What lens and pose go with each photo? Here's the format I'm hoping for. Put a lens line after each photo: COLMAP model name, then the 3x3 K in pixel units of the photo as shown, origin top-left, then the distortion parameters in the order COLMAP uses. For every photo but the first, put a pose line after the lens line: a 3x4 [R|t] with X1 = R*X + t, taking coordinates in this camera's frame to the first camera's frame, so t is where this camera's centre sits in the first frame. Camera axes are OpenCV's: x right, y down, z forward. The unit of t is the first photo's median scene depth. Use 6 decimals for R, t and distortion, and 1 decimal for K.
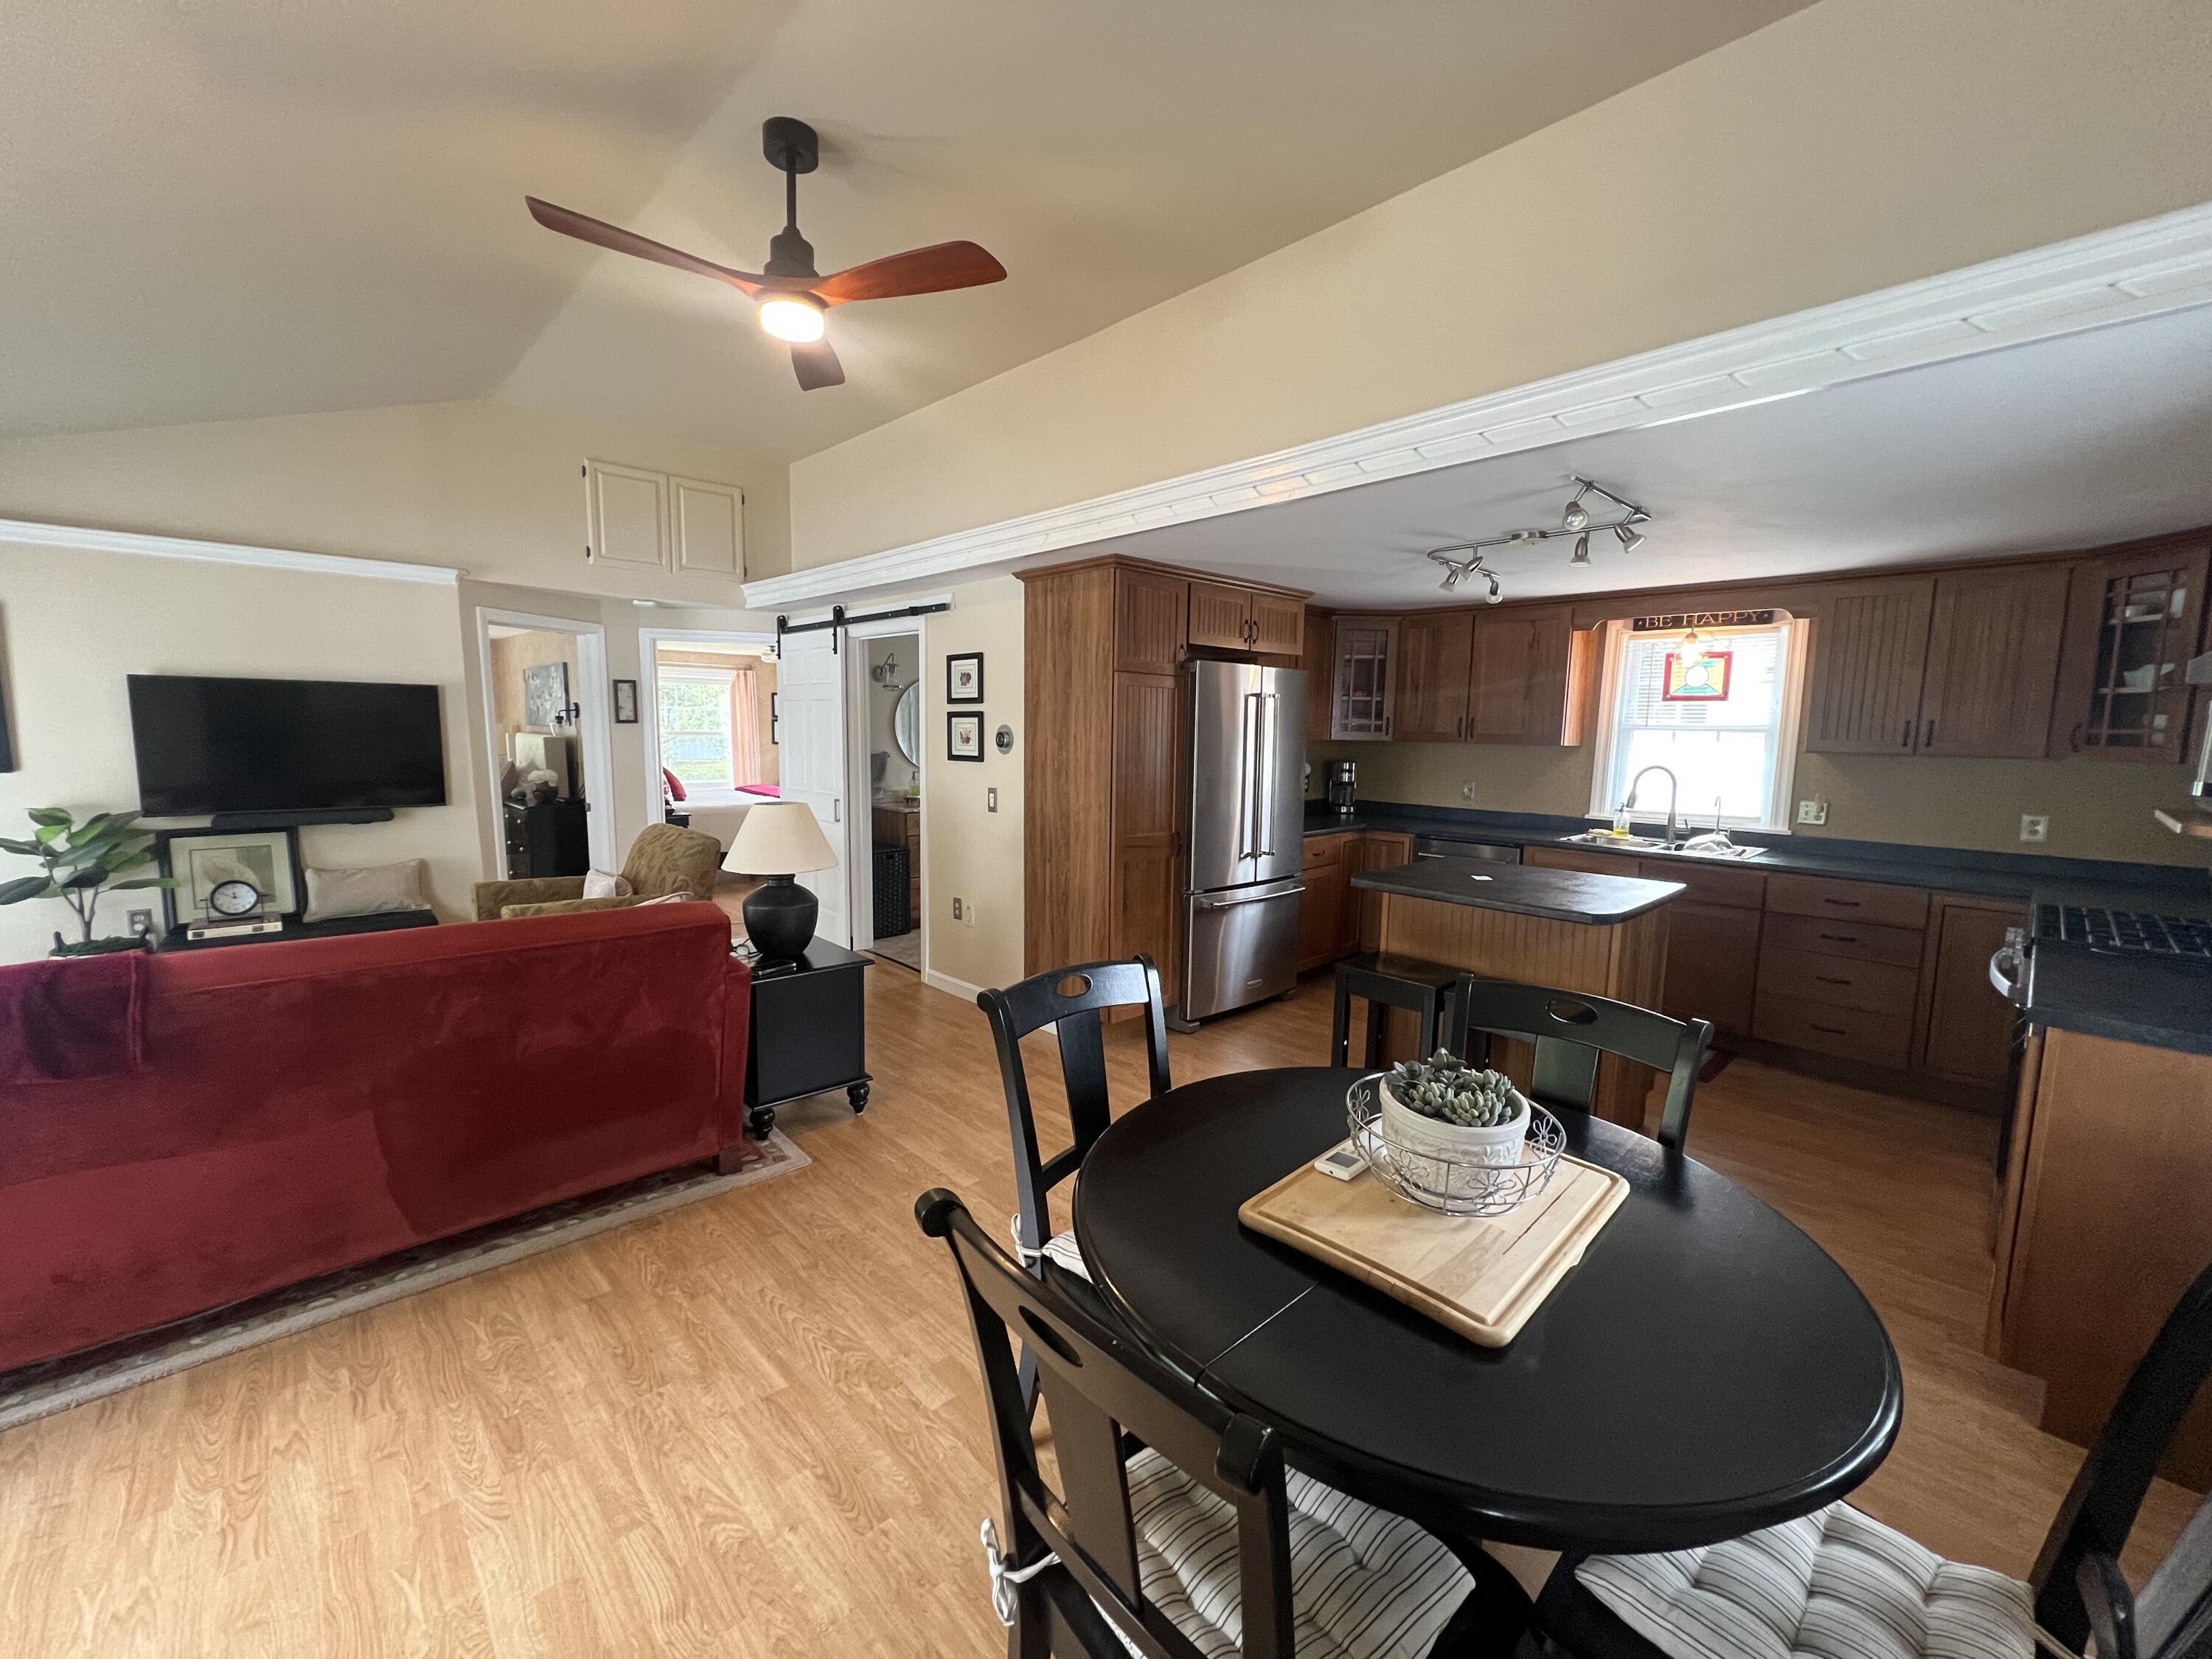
lens RADIAL K [[883.7, 0, 1100.2], [0, 883.7, 829.0], [0, 0, 1]] dist [-0.002277, 0.000512]
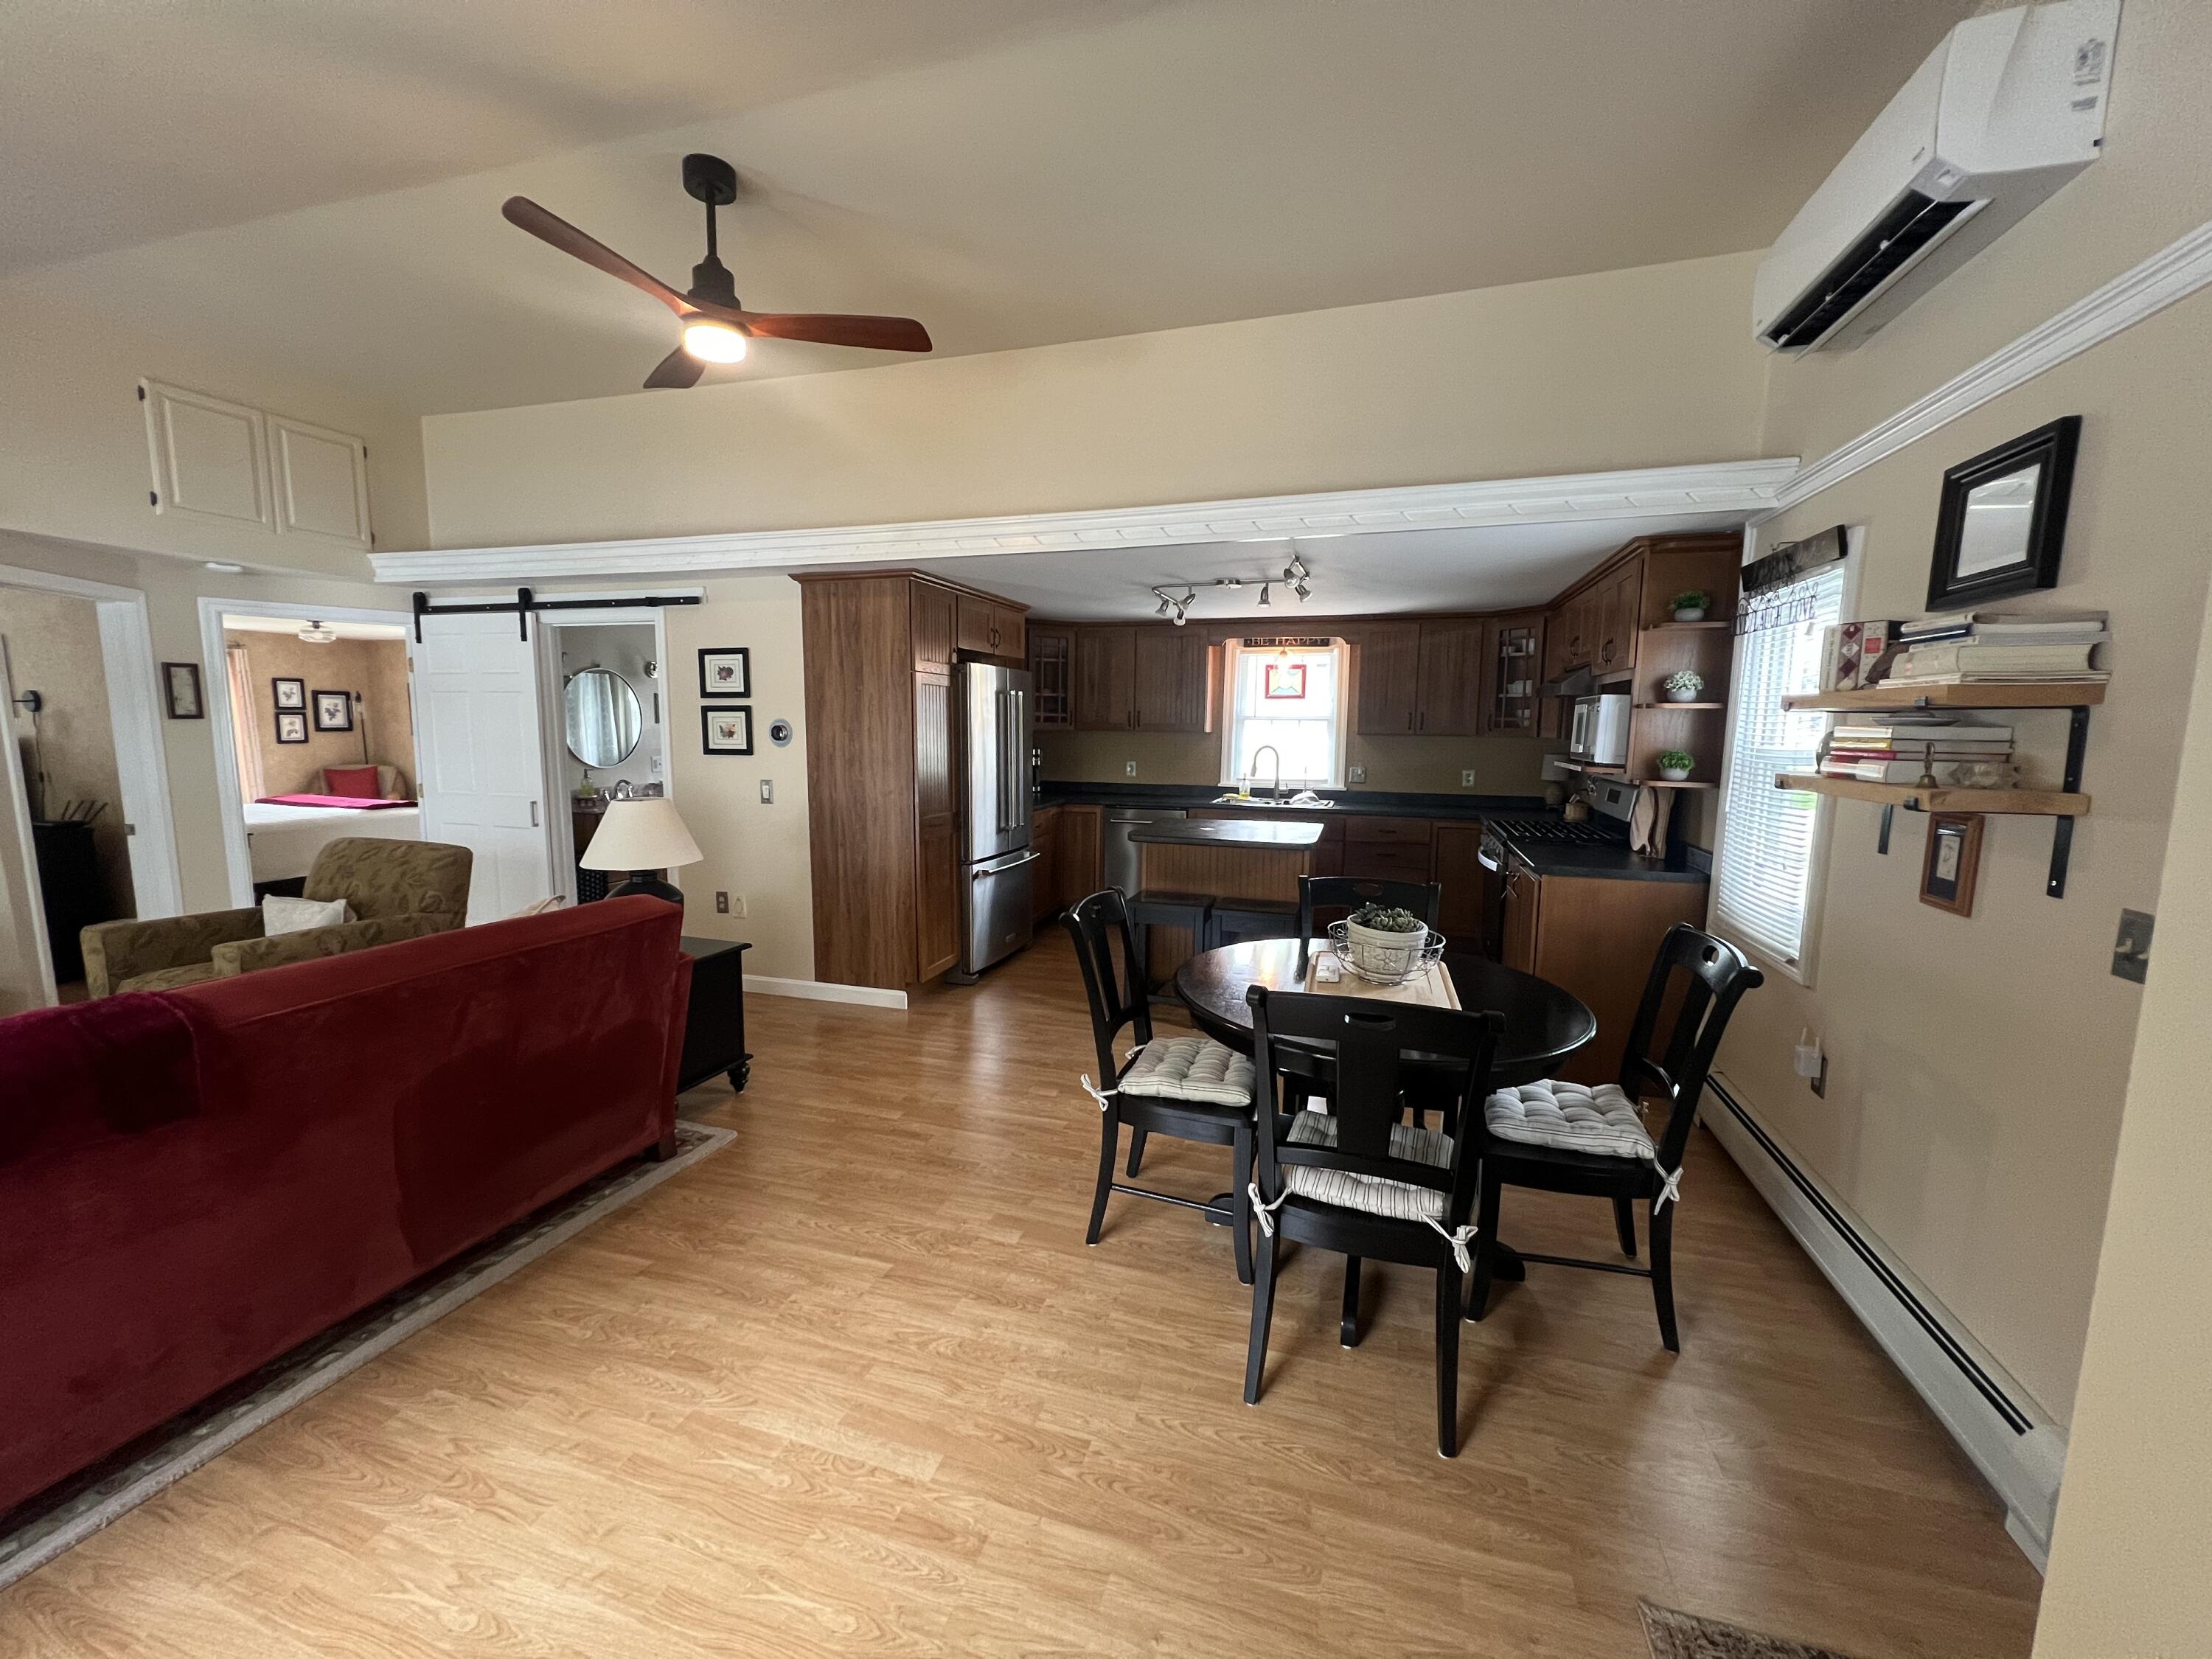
lens RADIAL K [[881.0, 0, 1101.1], [0, 881.0, 828.6], [0, 0, 1]] dist [-0.003335, 0.000952]
pose [[0.873357, -0.065740, 0.482625, -0.317435], [0.060507, 0.997818, 0.026424, 0.007304], [-0.483309, 0.006125, 0.875429, -0.100527]]
